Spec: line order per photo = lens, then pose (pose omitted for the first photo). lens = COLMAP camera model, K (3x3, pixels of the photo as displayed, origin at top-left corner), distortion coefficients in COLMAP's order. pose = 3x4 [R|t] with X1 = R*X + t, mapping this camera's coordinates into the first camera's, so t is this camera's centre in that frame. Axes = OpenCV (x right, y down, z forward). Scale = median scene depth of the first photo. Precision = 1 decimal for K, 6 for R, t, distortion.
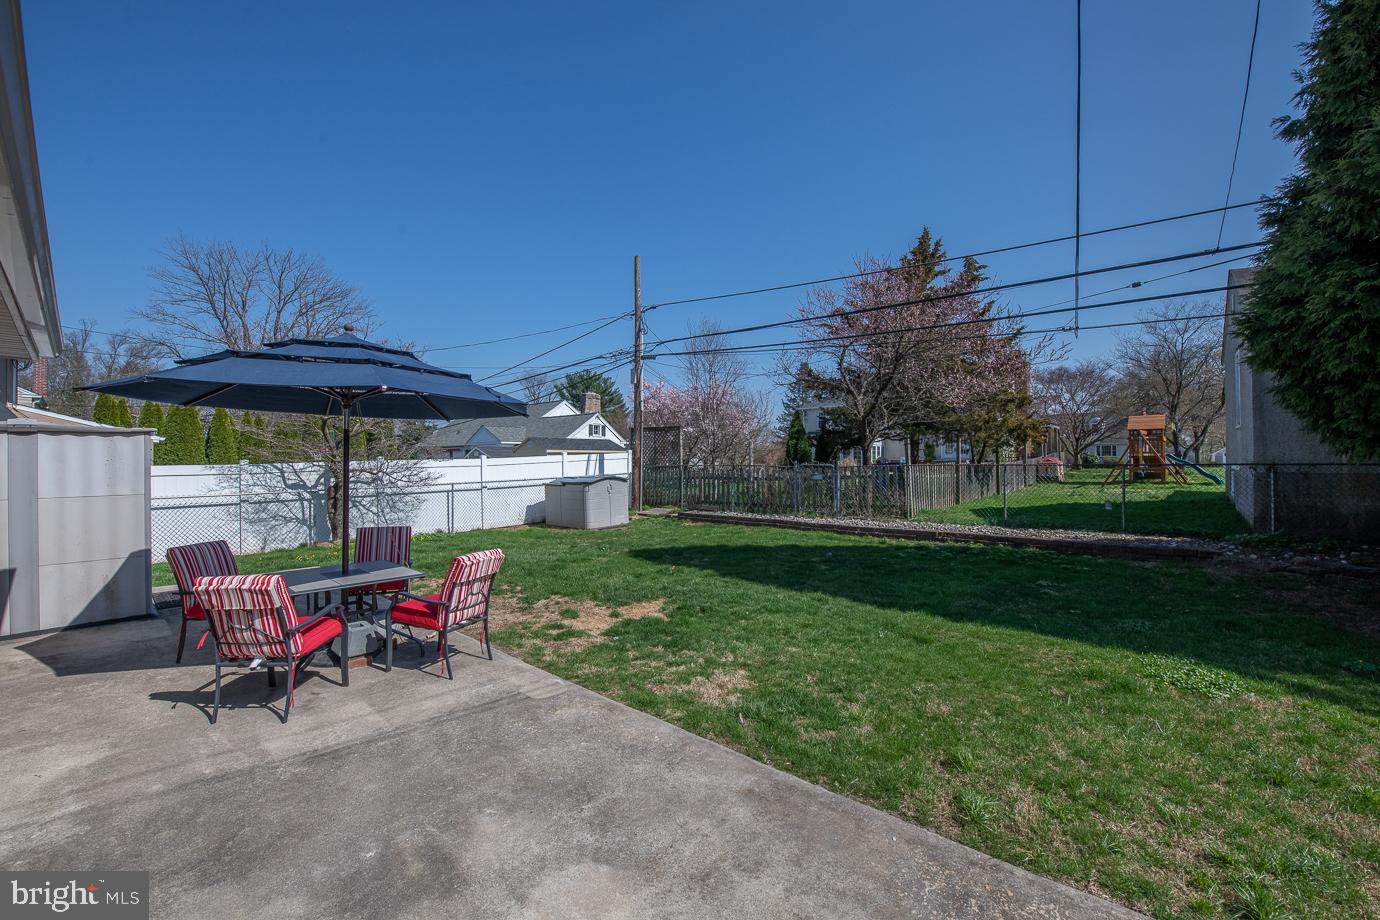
lens RADIAL K [[570.8, 0, 701.8], [0, 570.8, 455.4], [0, 0, 1]] dist [-0.001288, -0.007413]
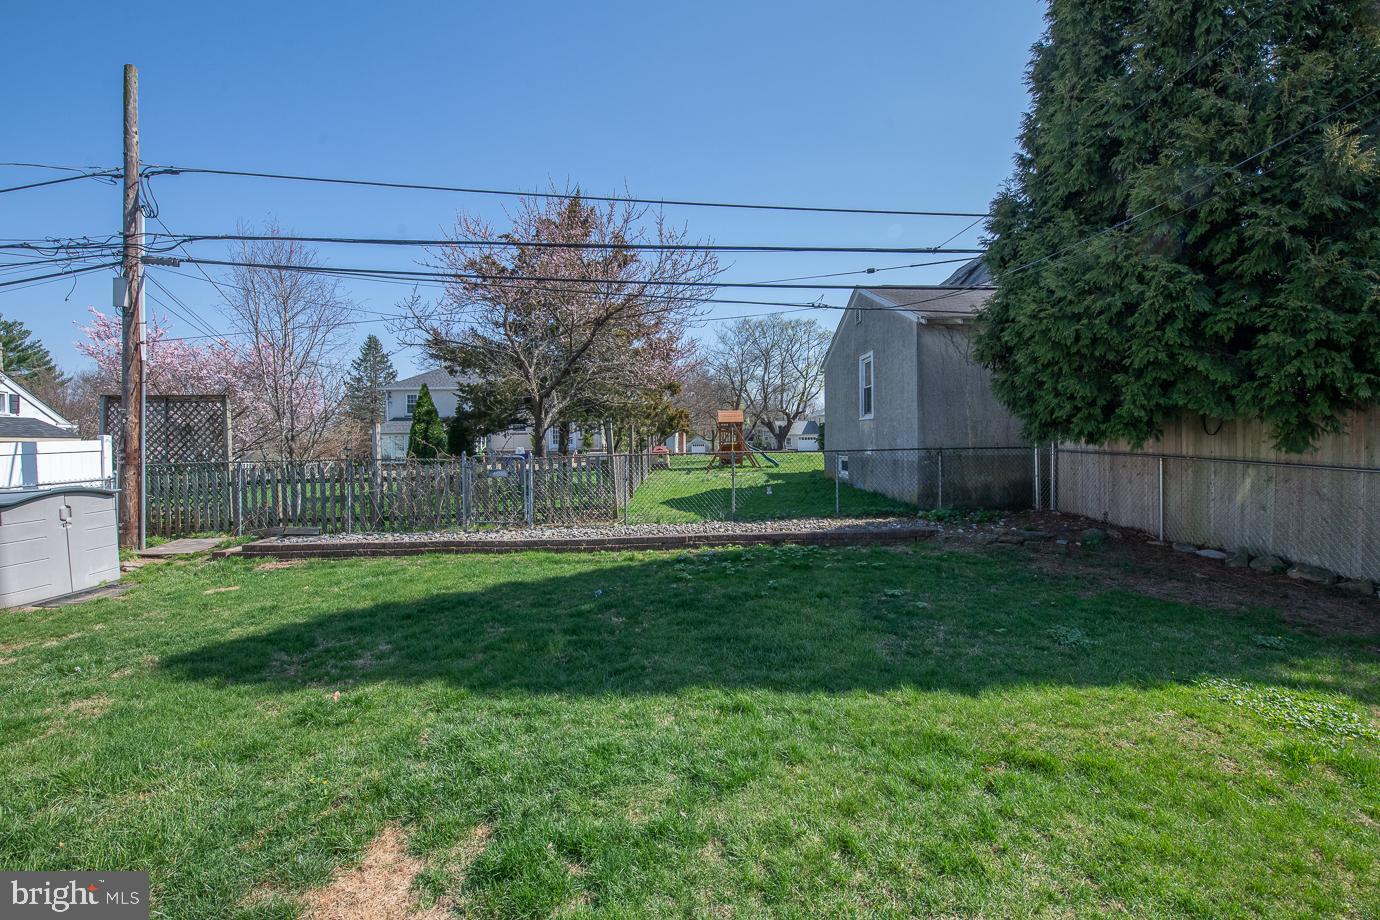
lens RADIAL K [[570.8, 0, 701.8], [0, 570.8, 455.4], [0, 0, 1]] dist [-0.001288, -0.007413]
pose [[0.745465, -0.015631, 0.666362, -0.075101], [0.007099, 0.999854, 0.015512, 0.005827], [-0.666507, -0.006833, 0.745467, 0.281948]]
